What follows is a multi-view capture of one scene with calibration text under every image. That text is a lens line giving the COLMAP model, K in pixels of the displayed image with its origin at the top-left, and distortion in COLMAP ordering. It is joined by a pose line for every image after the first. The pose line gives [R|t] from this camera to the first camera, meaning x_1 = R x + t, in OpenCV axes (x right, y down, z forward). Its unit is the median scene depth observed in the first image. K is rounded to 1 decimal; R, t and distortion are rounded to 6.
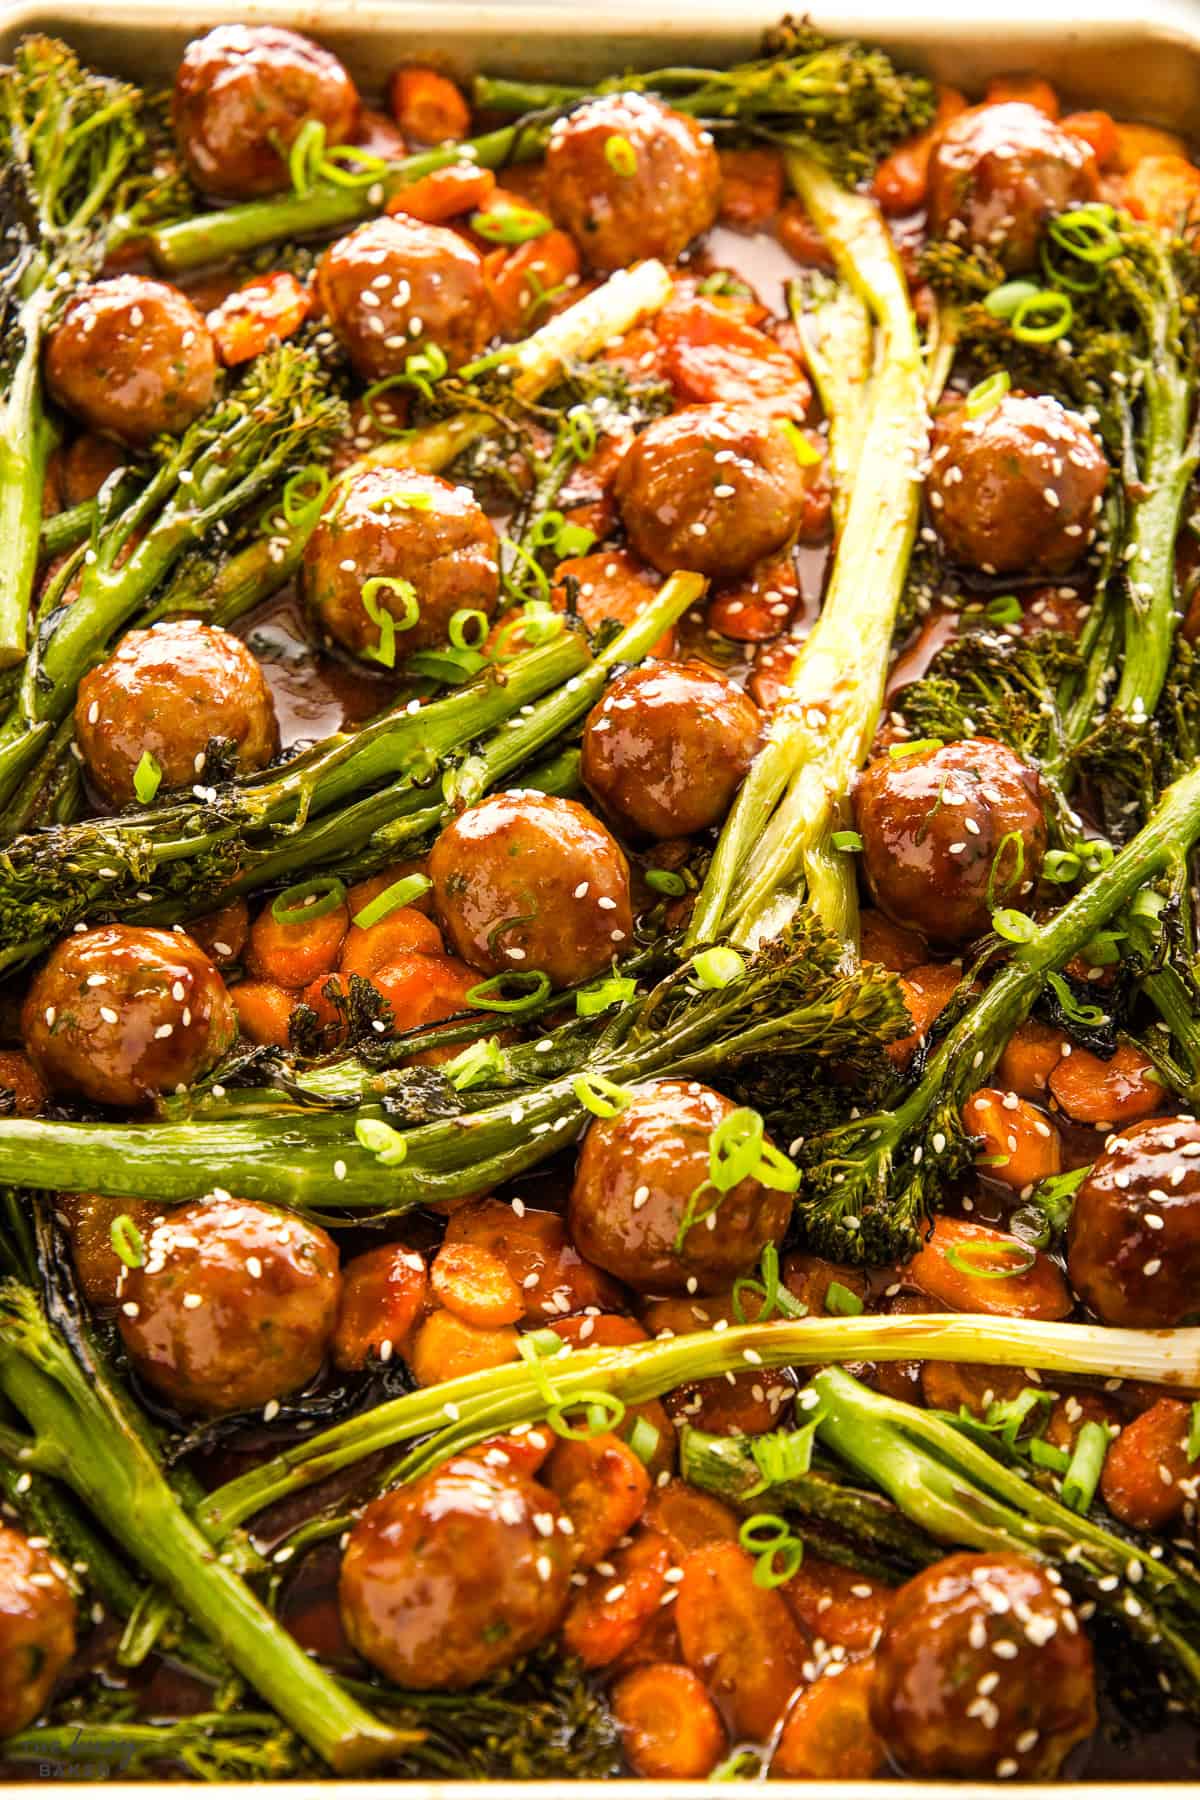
lens RADIAL K [[3751.9, 0, 600.0], [0, 3751.9, 900.0], [0, 0, 1]] dist [0.159899, 0.076730]
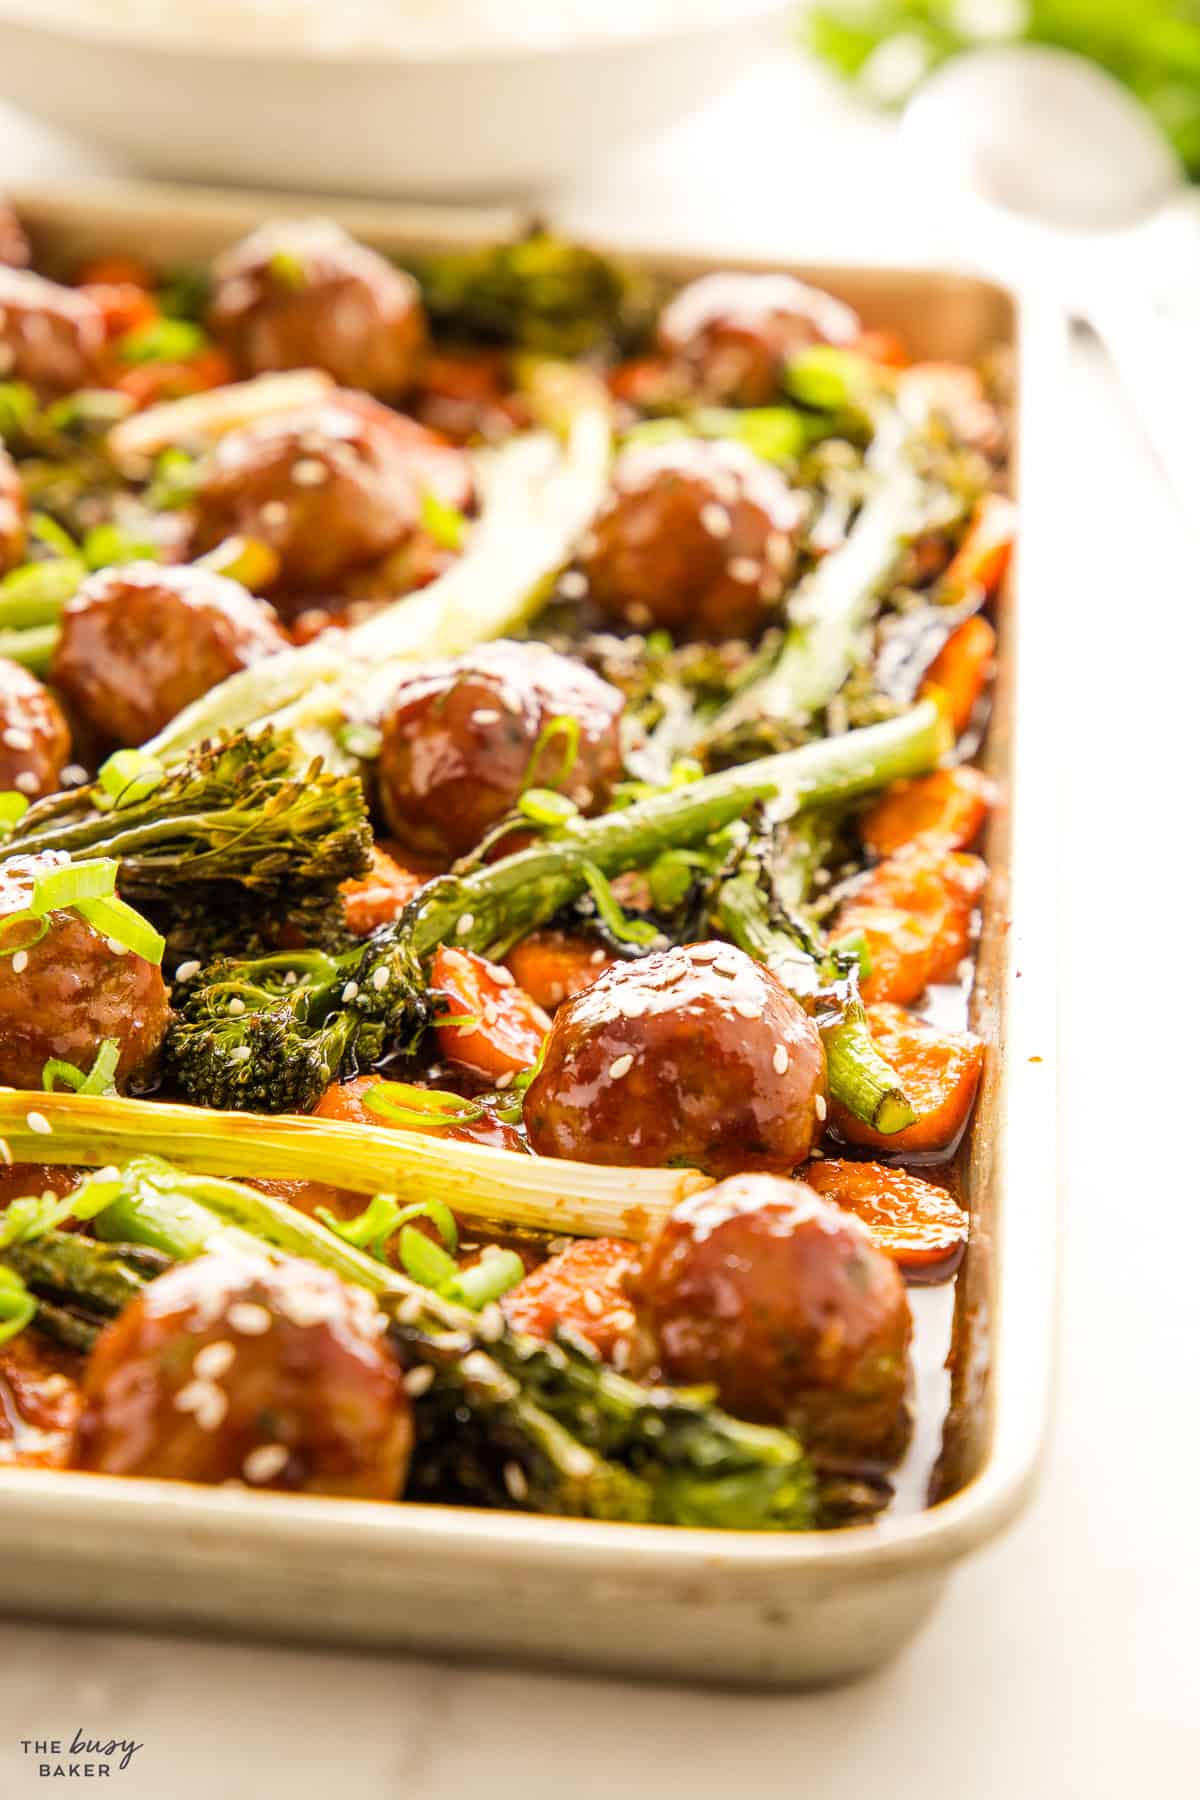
lens RADIAL K [[4058.1, 0, 623.2], [0, 4058.1, 899.5], [0, 0, 1]] dist [0.070734, 0.174159]
pose [[0.993499, 0.065058, -0.093423, 0.200867], [-0.100123, 0.889893, -0.445046, 0.380357], [0.054183, 0.451507, 0.890621, 0.283184]]
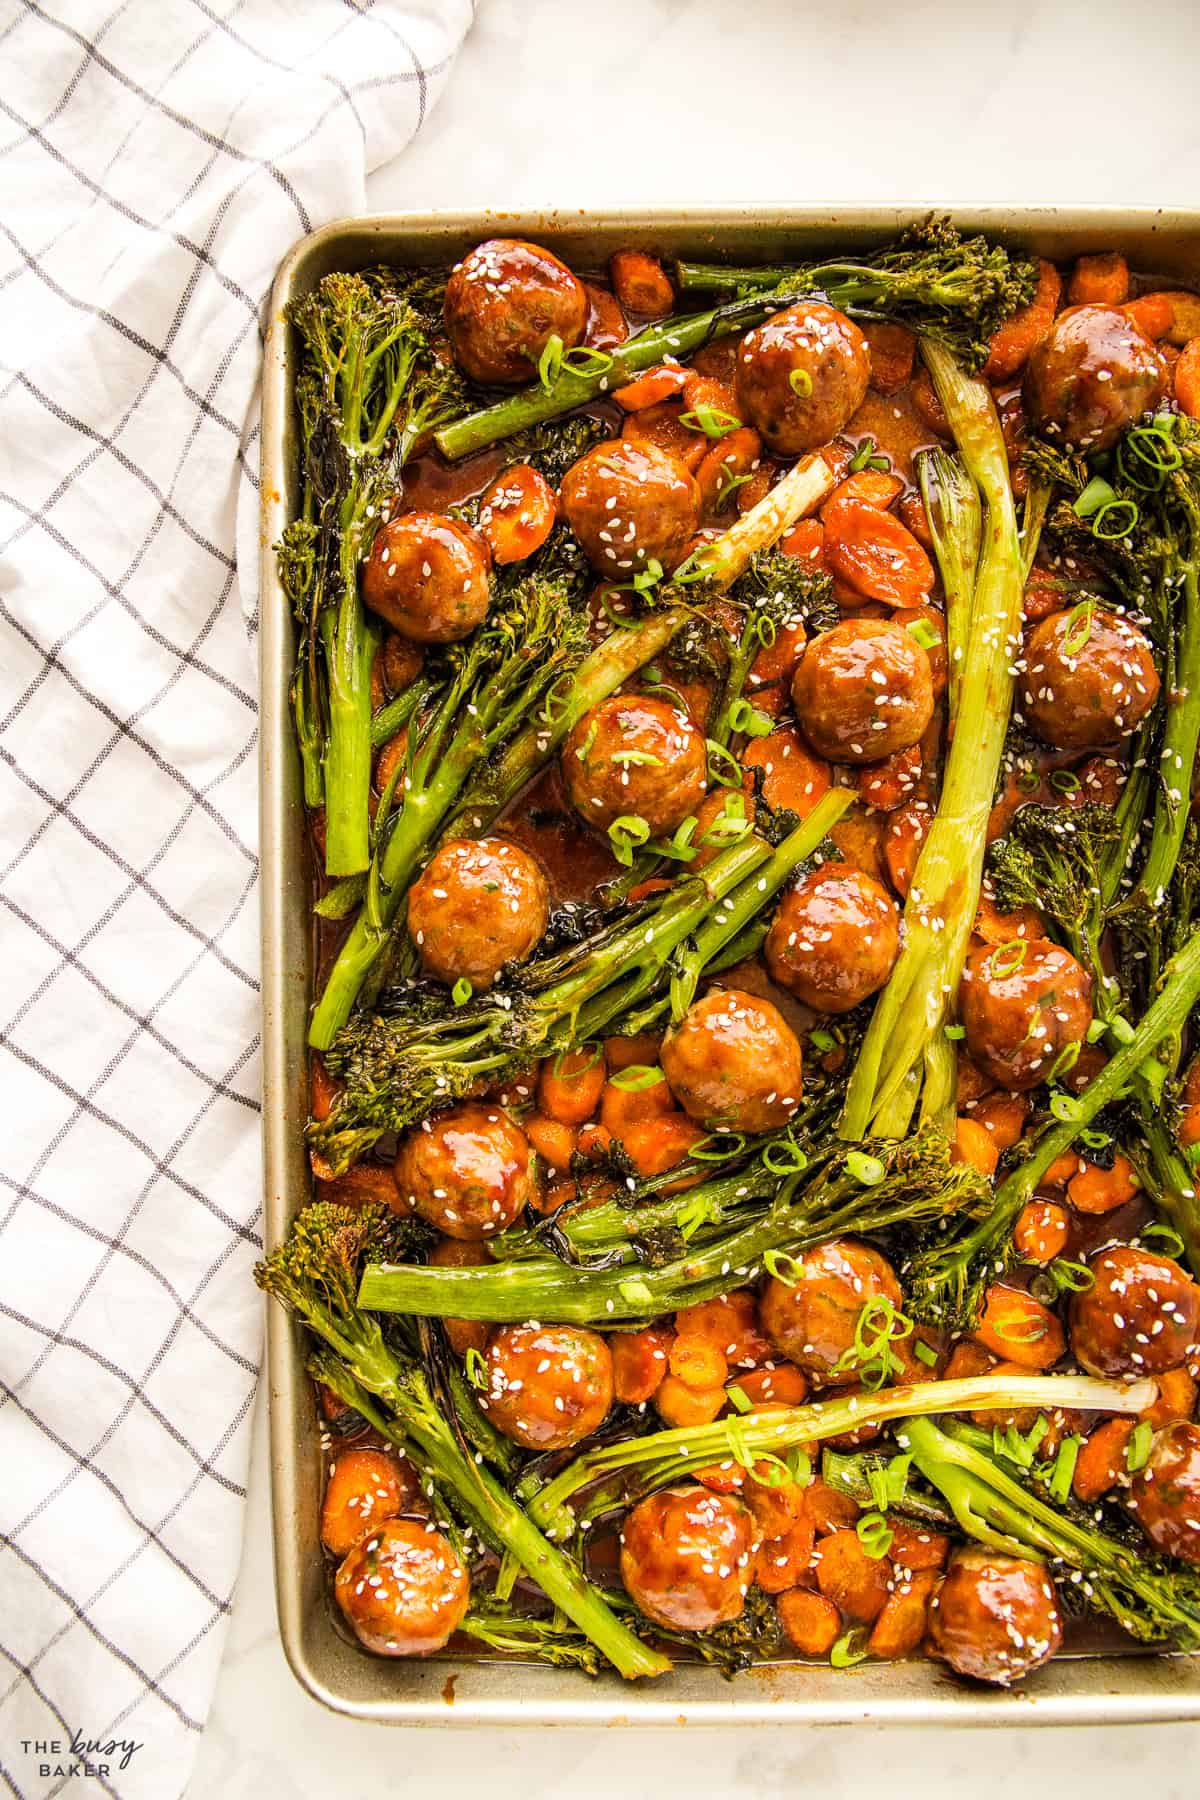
lens RADIAL K [[1268.2, 0, 596.3], [0, 1268.2, 919.5], [0, 0, 1]] dist [-0.131050, 0.086784]
pose [[0.998871, 0.003112, -0.047413, -0.048159], [0.025209, 0.811138, 0.584311, -0.335473], [0.040277, -0.584847, 0.810143, 0.639456]]
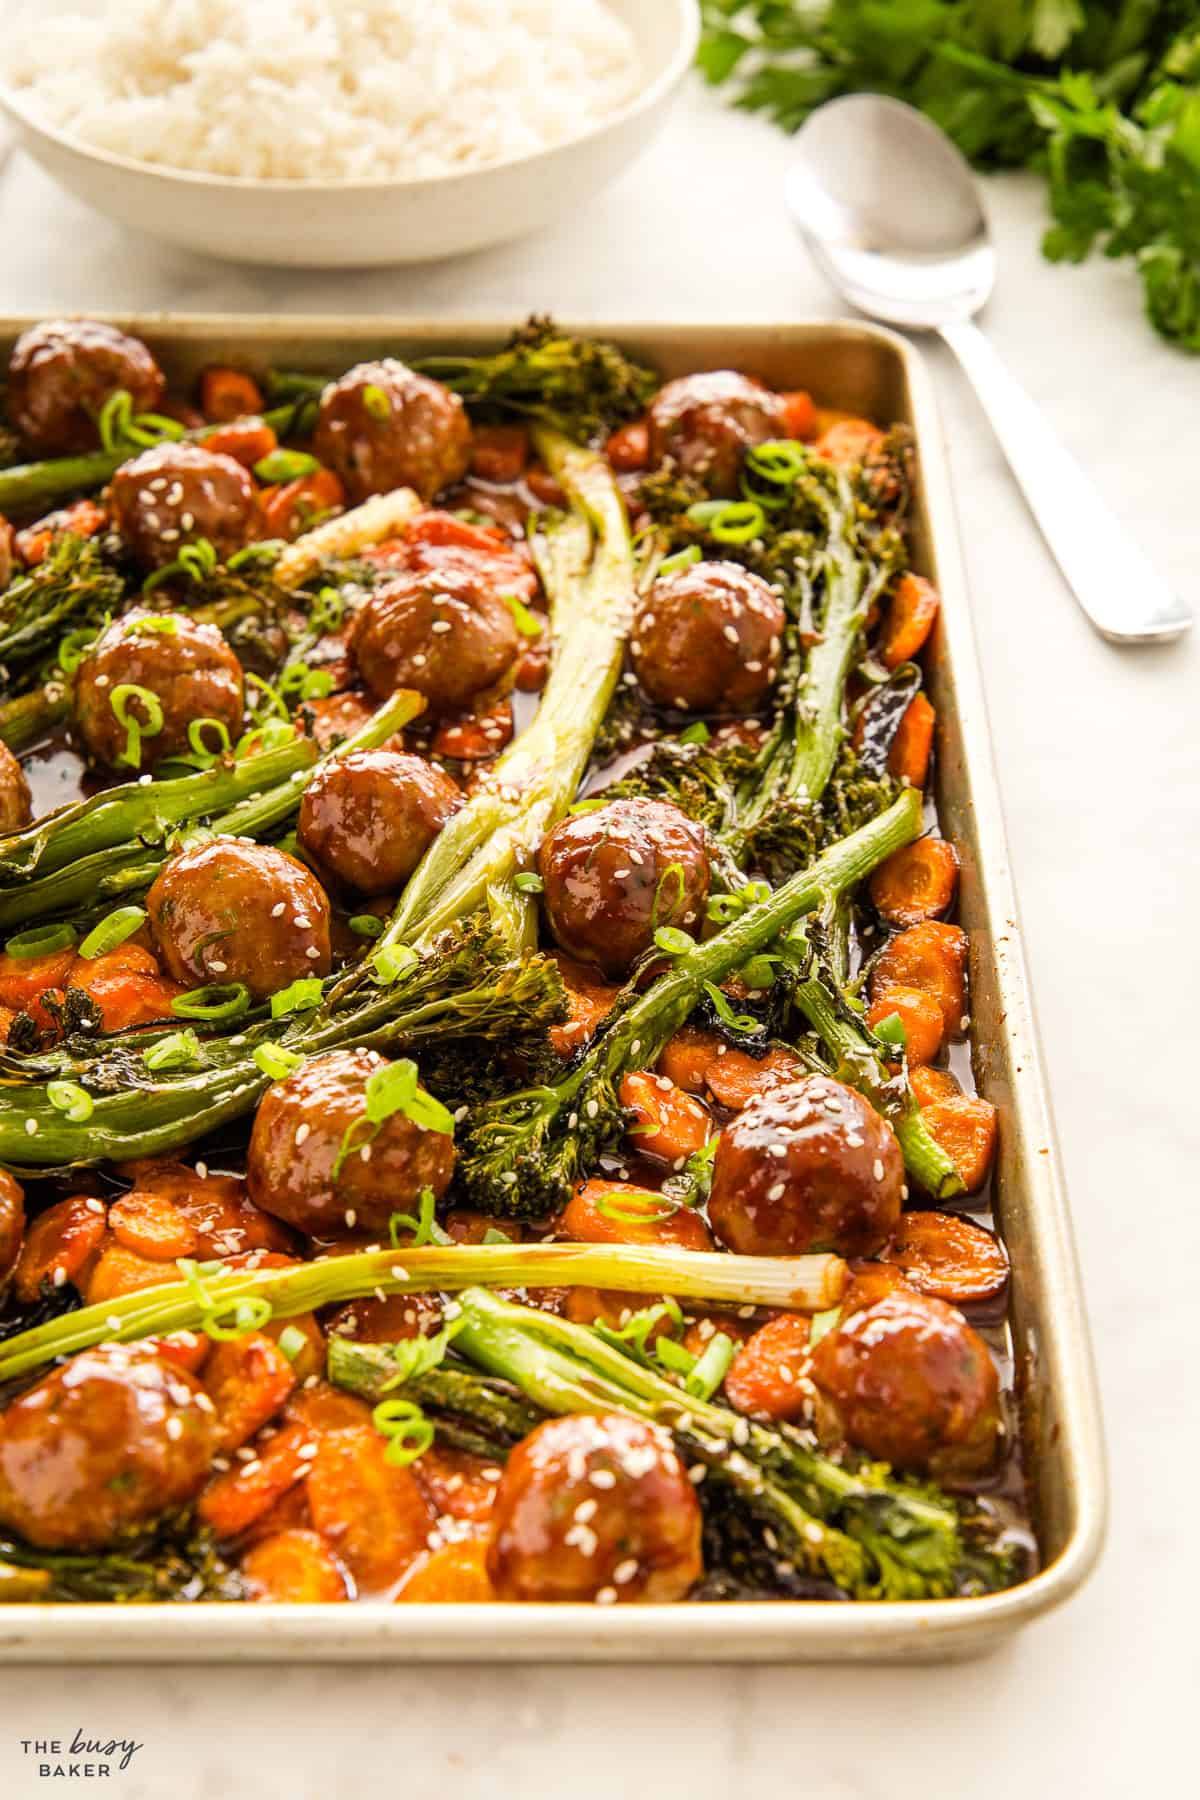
lens RADIAL K [[3200.1, 0, 600.0], [0, 3200.1, 900.0], [0, 0, 1]] dist [0.102294, 0.053410]
pose [[0.999572, -0.012761, -0.026326, 0.112645], [0.006000, 0.970153, -0.242418, 0.220410], [0.028634, 0.242156, 0.969815, 0.088133]]
